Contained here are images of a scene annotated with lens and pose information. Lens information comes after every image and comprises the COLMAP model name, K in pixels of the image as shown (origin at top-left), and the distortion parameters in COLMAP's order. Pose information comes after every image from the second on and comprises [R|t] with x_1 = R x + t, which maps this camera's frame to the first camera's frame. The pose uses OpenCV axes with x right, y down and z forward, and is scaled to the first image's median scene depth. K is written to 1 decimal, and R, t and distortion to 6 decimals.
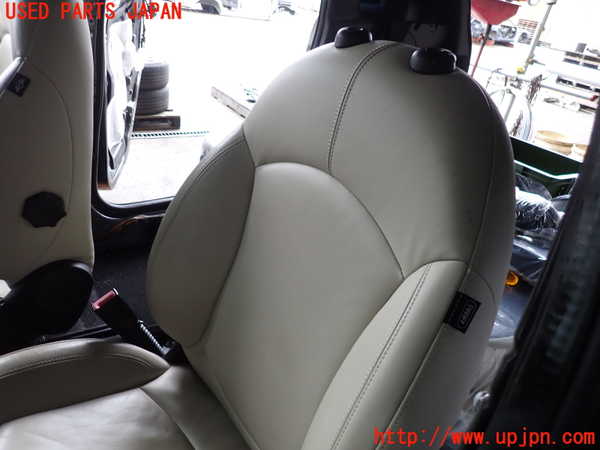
lens RADIAL K [[446.4, 0, 300.0], [0, 446.4, 225.0], [0, 0, 1]] dist [0.001167, 0.002475]
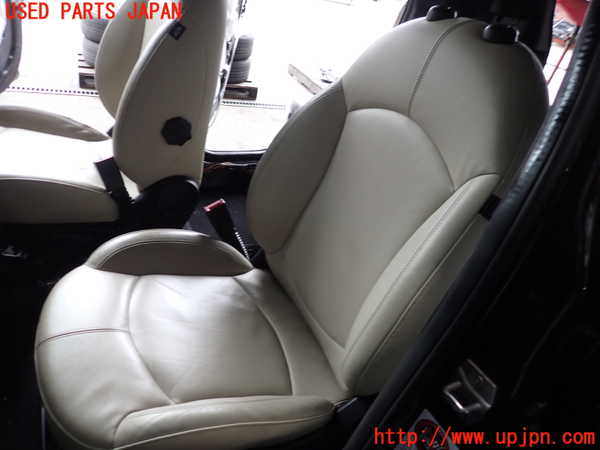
lens RADIAL K [[446.4, 0, 300.0], [0, 446.4, 225.0], [0, 0, 1]] dist [0.001167, 0.002475]
pose [[0.984206, 0.137992, -0.110887, -0.041126], [-0.134783, 0.990222, 0.035974, 0.142312], [0.114767, -0.020460, 0.993182, -0.254041]]
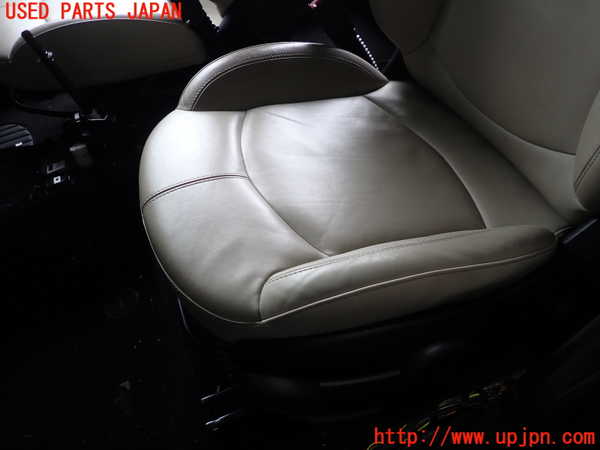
lens RADIAL K [[446.4, 0, 300.0], [0, 446.4, 225.0], [0, 0, 1]] dist [0.001167, 0.002475]
pose [[0.945630, 0.035117, -0.323343, -0.166153], [0.076172, 0.942594, 0.325138, 0.303275], [0.316199, -0.332090, 0.888670, 0.021923]]
